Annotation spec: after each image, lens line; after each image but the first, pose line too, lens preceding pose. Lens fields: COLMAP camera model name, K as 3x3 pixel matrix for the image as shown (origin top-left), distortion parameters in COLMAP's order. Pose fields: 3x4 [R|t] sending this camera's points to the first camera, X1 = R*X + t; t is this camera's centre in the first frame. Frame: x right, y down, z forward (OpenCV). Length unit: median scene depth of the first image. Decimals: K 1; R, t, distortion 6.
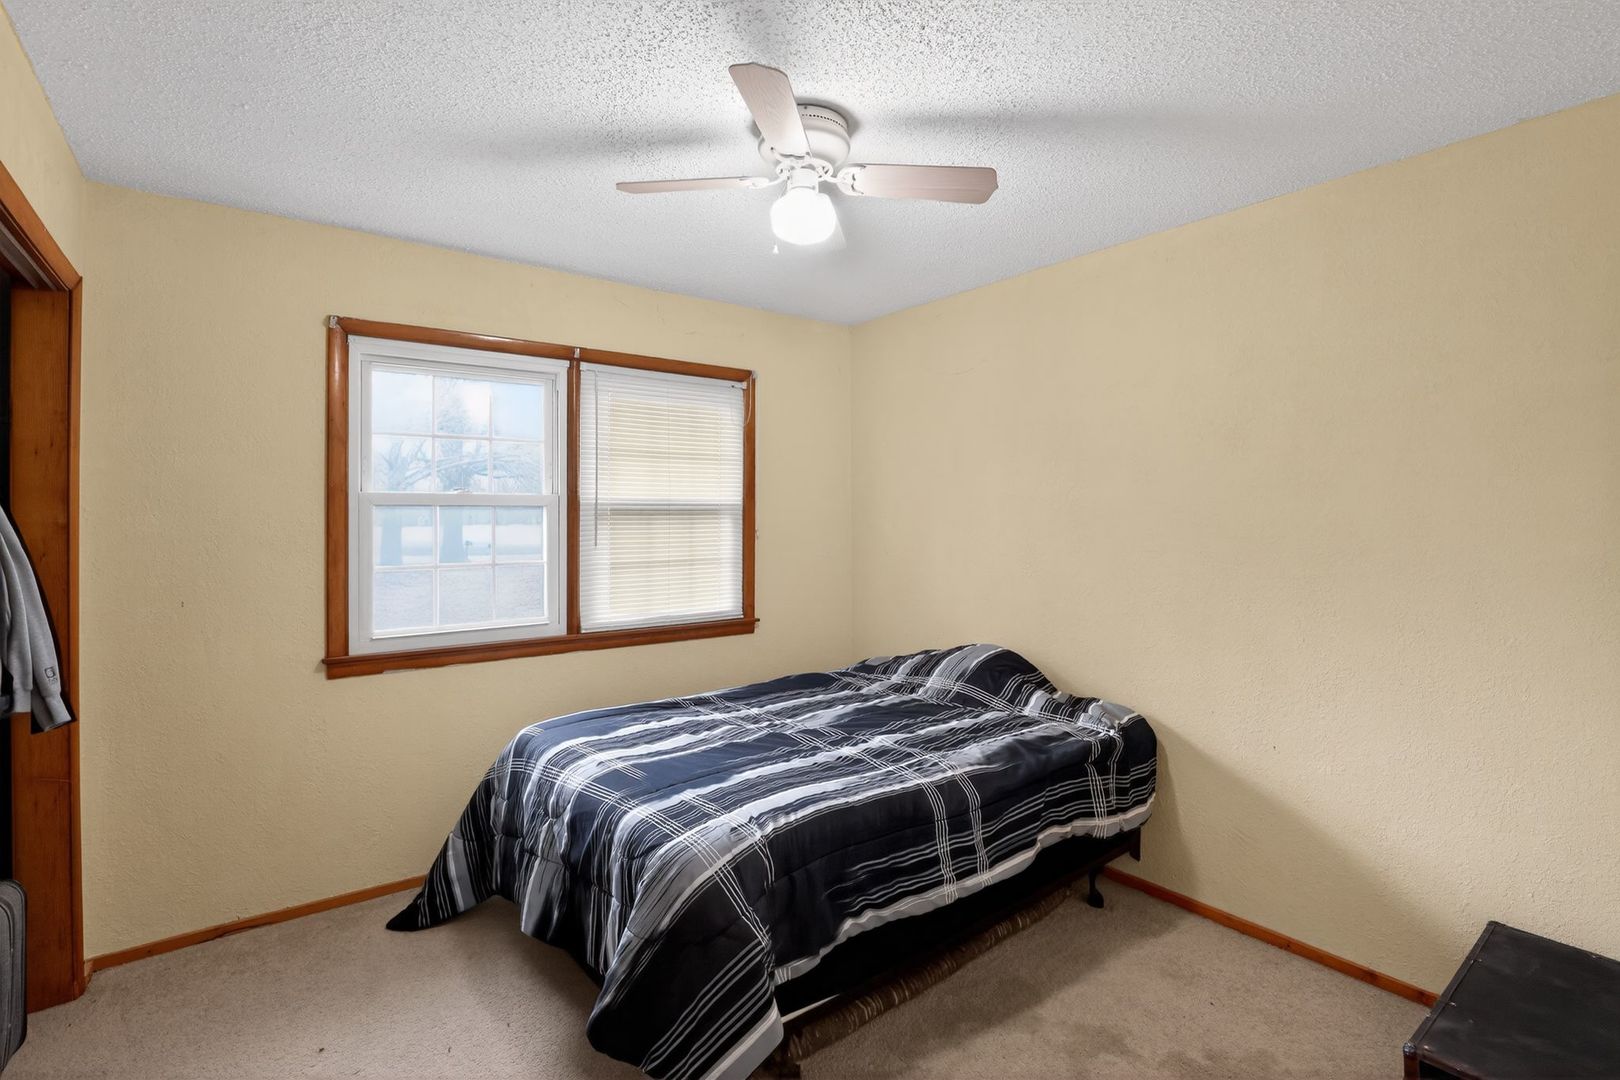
lens RADIAL K [[750.5, 0, 810.2], [0, 750.5, 516.2], [0, 0, 1]] dist [-0.017600, 0.000701]
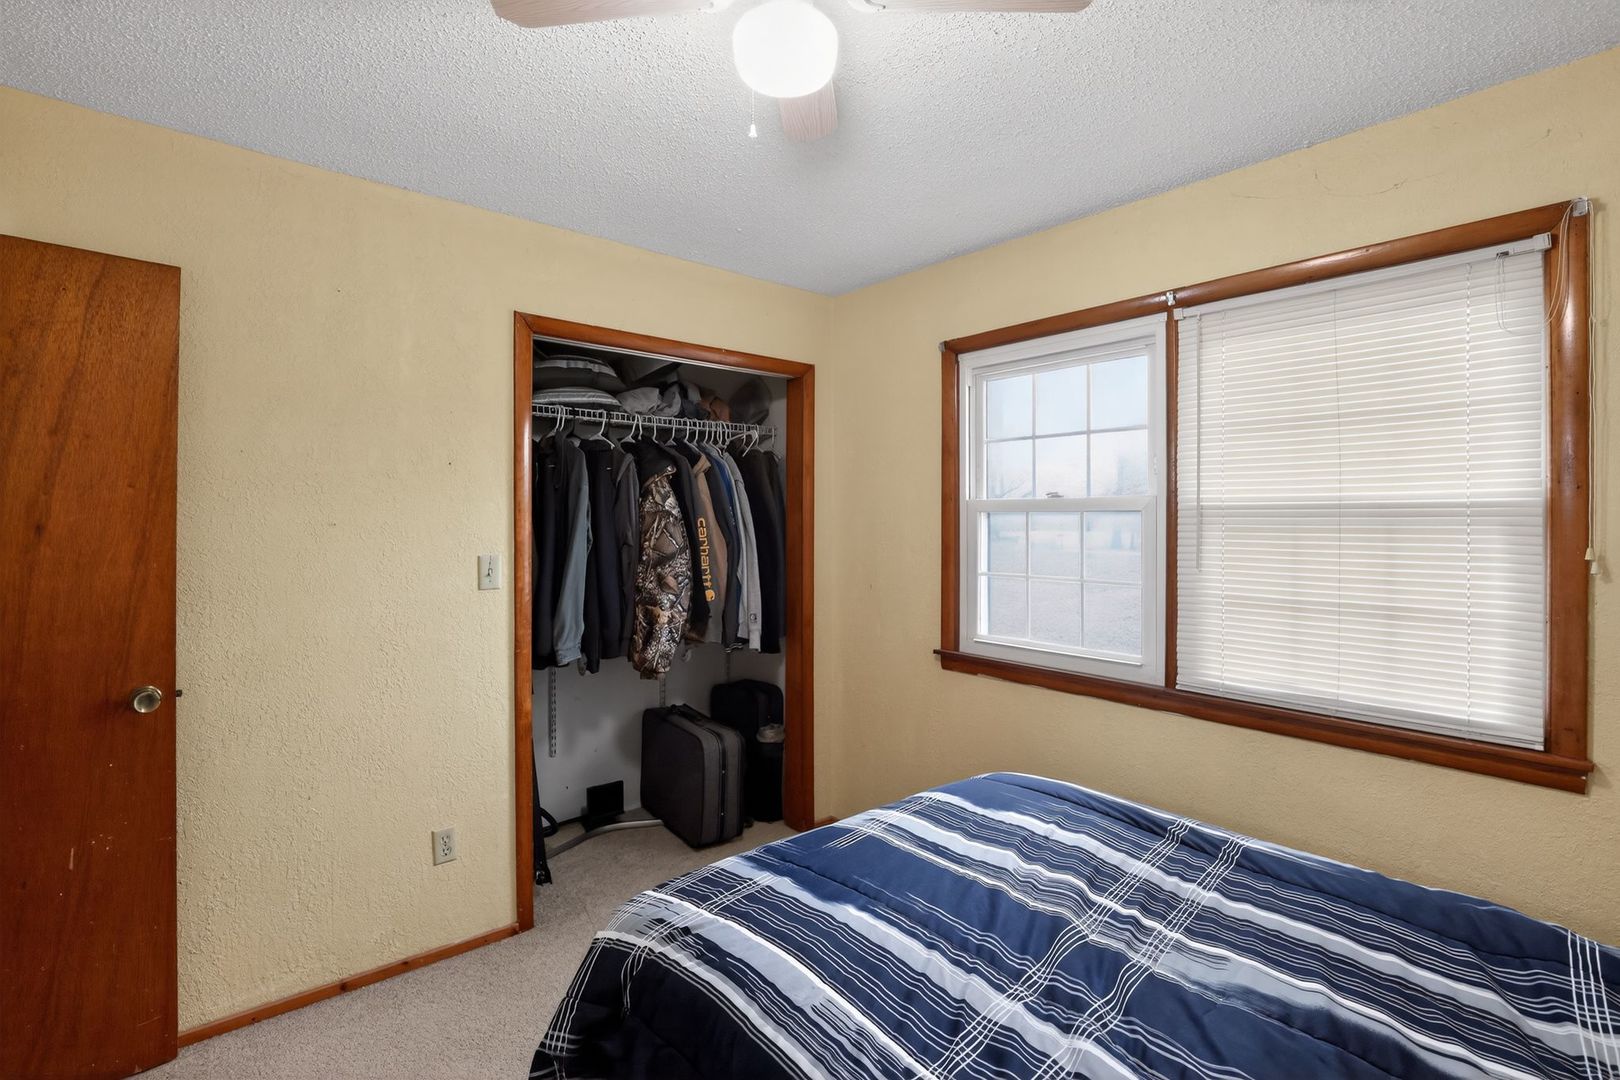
lens RADIAL K [[750.5, 0, 810.2], [0, 750.5, 516.2], [0, 0, 1]] dist [-0.017600, 0.000701]
pose [[0.054333, -0.000476, -0.998523, 0.483069], [-0.004971, 0.999987, -0.000747, -0.007666], [0.998510, 0.005004, 0.054330, 0.771637]]
